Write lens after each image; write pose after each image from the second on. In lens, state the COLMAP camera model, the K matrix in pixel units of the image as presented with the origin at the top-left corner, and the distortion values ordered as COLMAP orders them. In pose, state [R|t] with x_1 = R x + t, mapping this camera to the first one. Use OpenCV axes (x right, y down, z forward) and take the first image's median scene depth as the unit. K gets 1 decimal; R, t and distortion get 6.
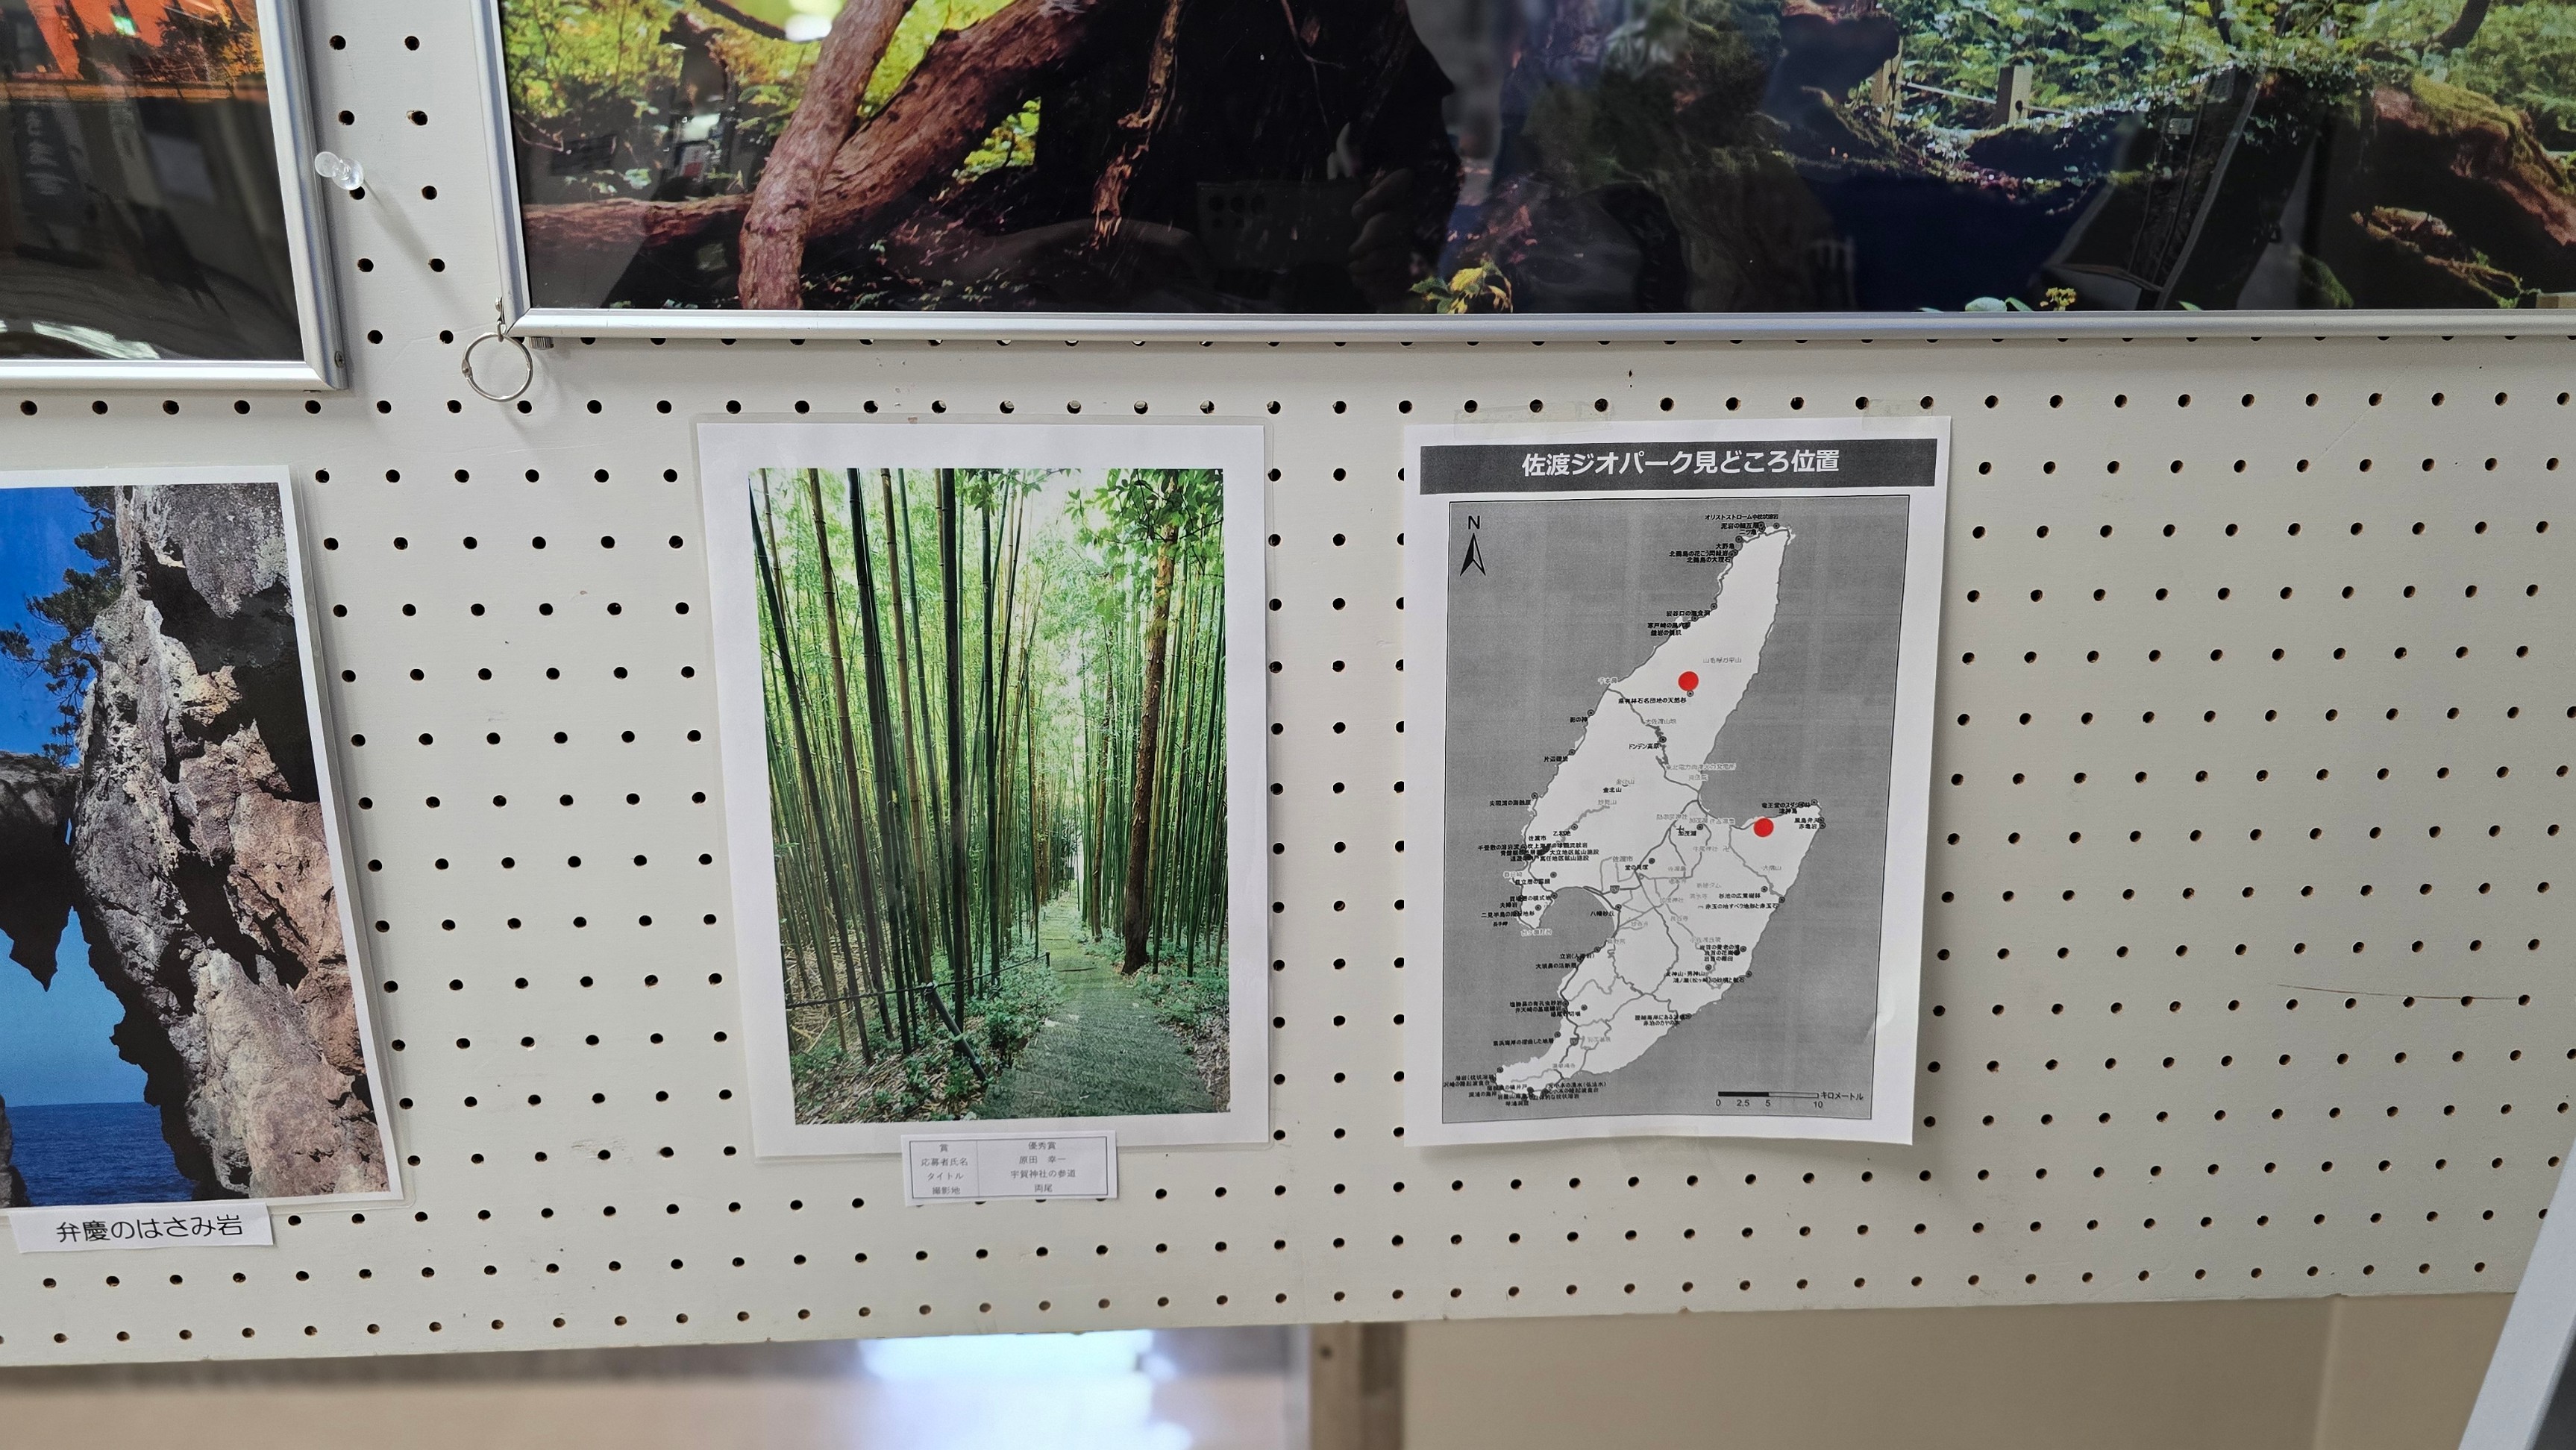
lens RADIAL K [[1739.1, 0, 1290.1], [0, 1739.1, 725.1], [0, 0, 1]] dist [0.008739, -0.001945]
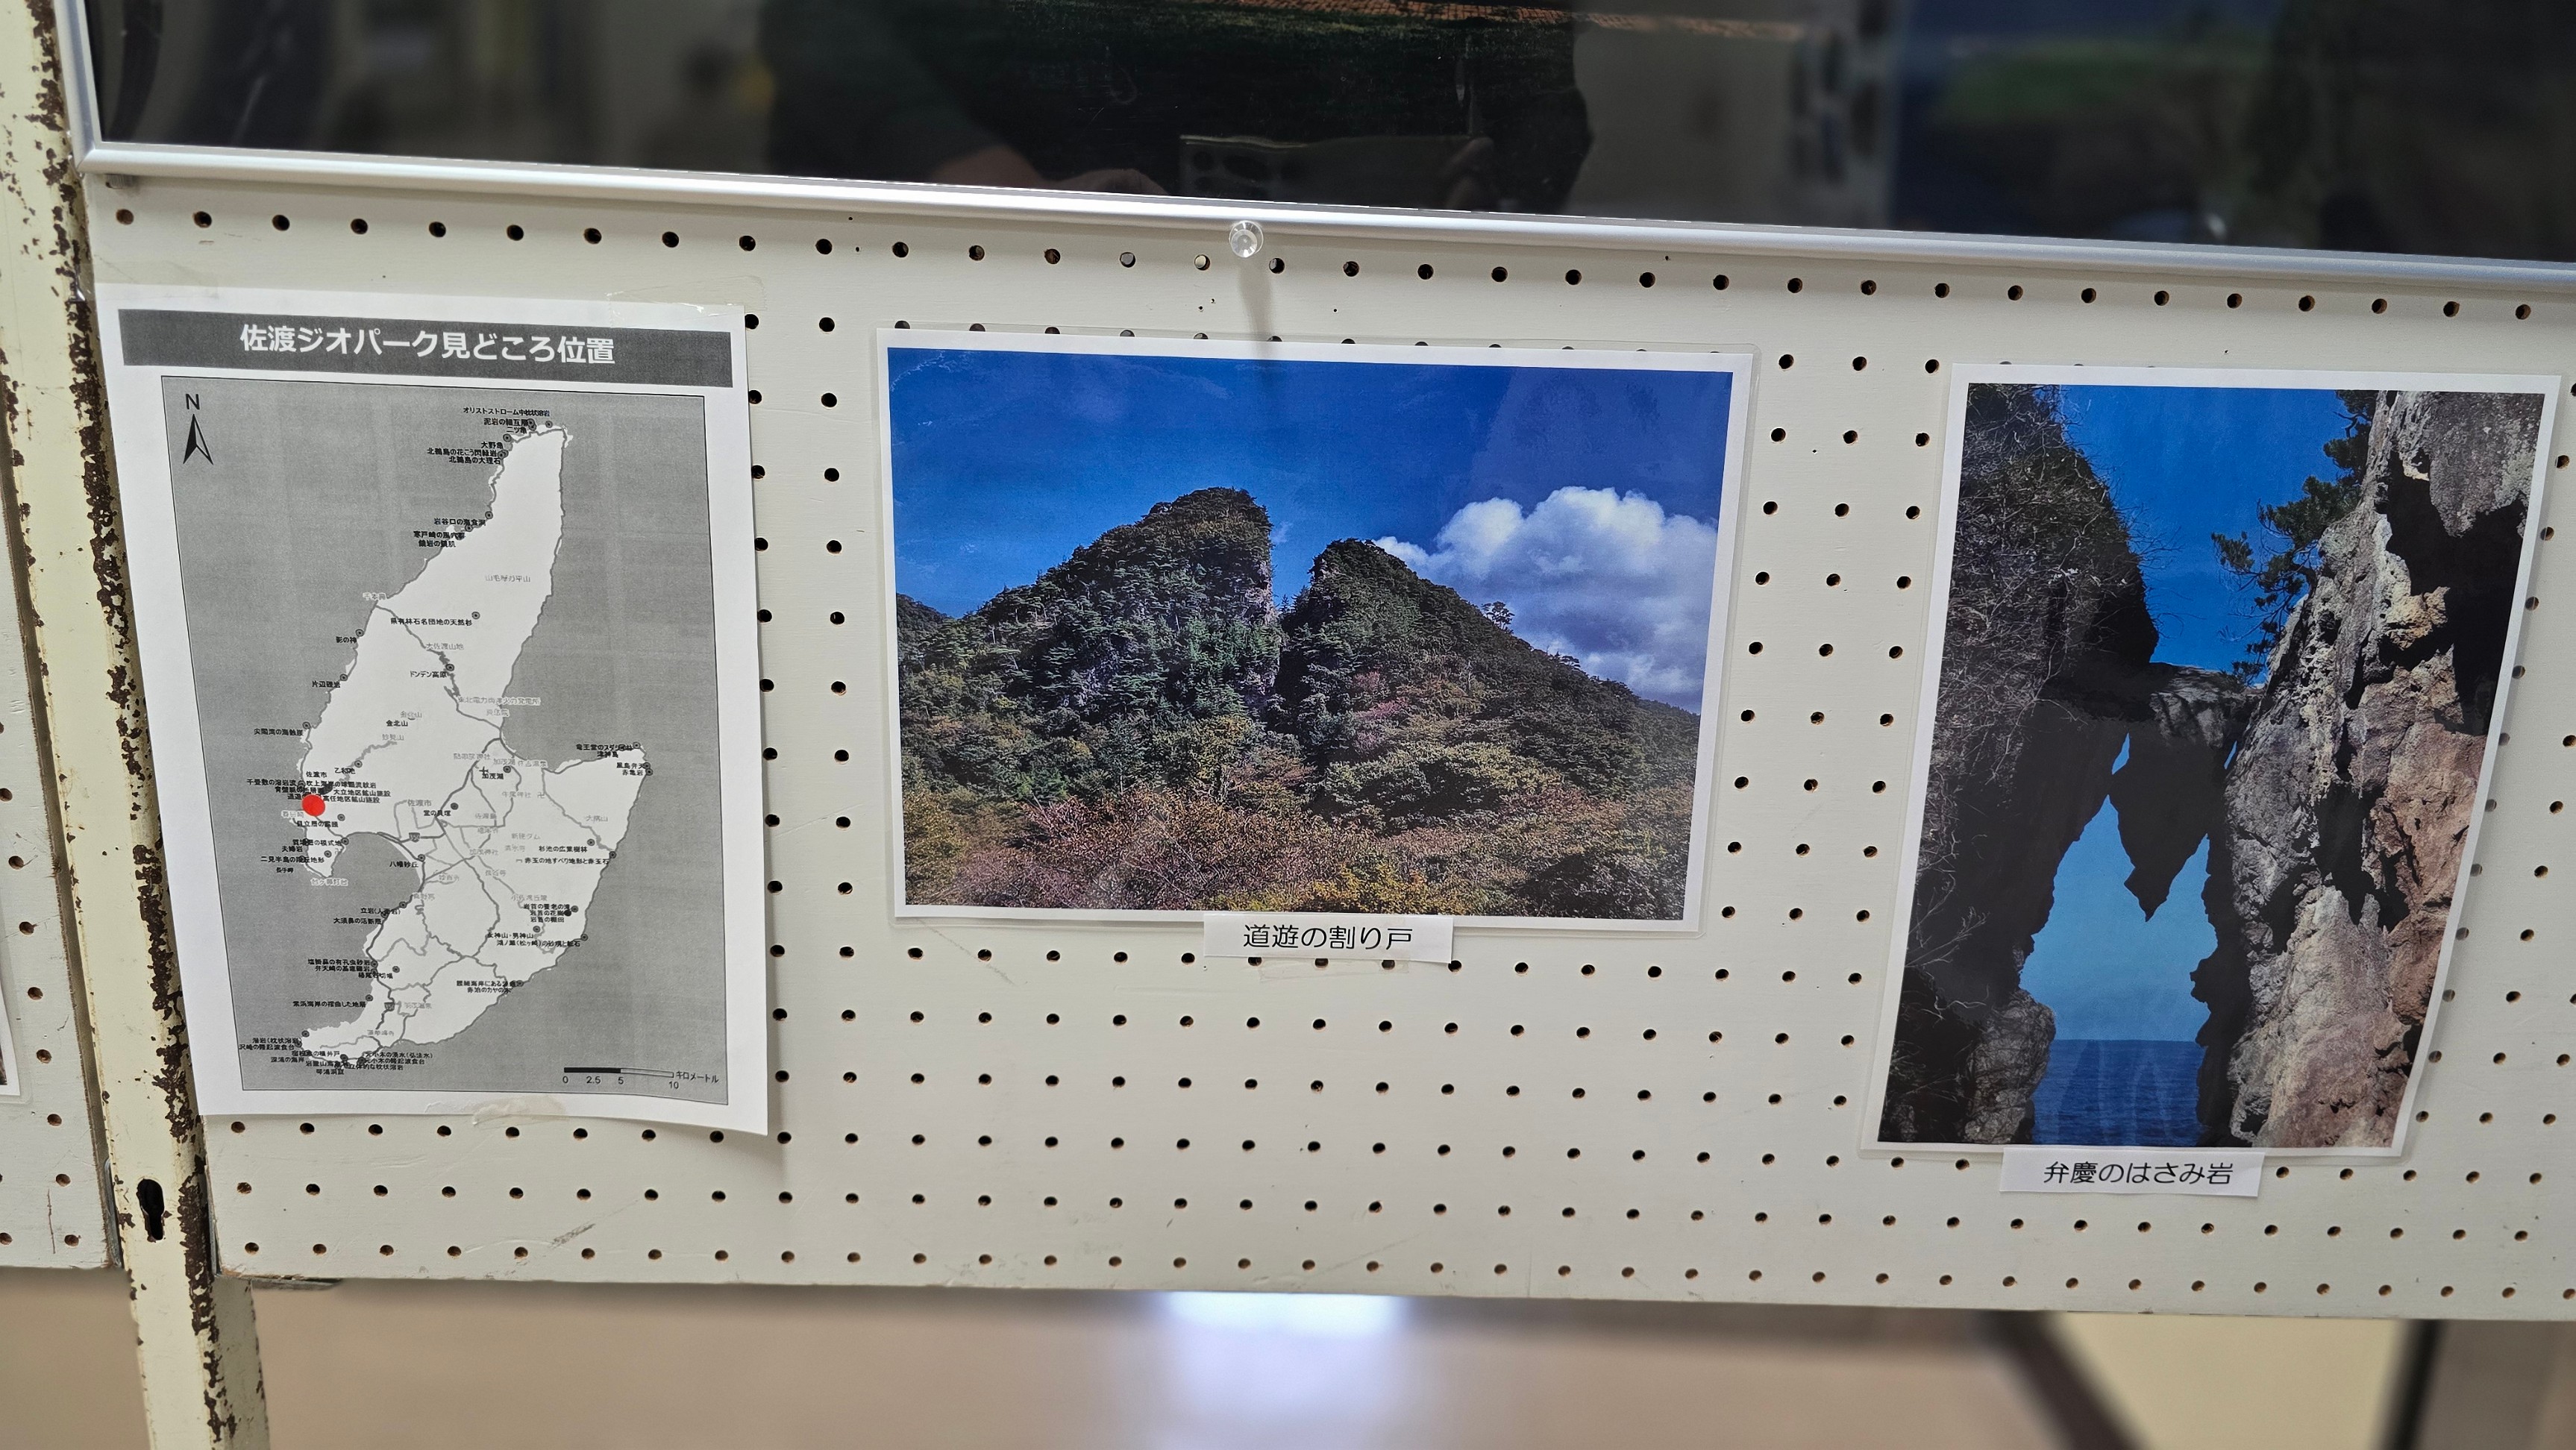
lens RADIAL K [[1739.1, 0, 1286.4], [0, 1739.1, 726.1], [0, 0, 1]] dist [0.008739, -0.001945]
pose [[0.998901, 0.044992, -0.013156, -1.192427], [-0.044748, 0.998831, 0.018274, 0.050658], [0.013962, -0.017666, 0.999746, 0.046753]]
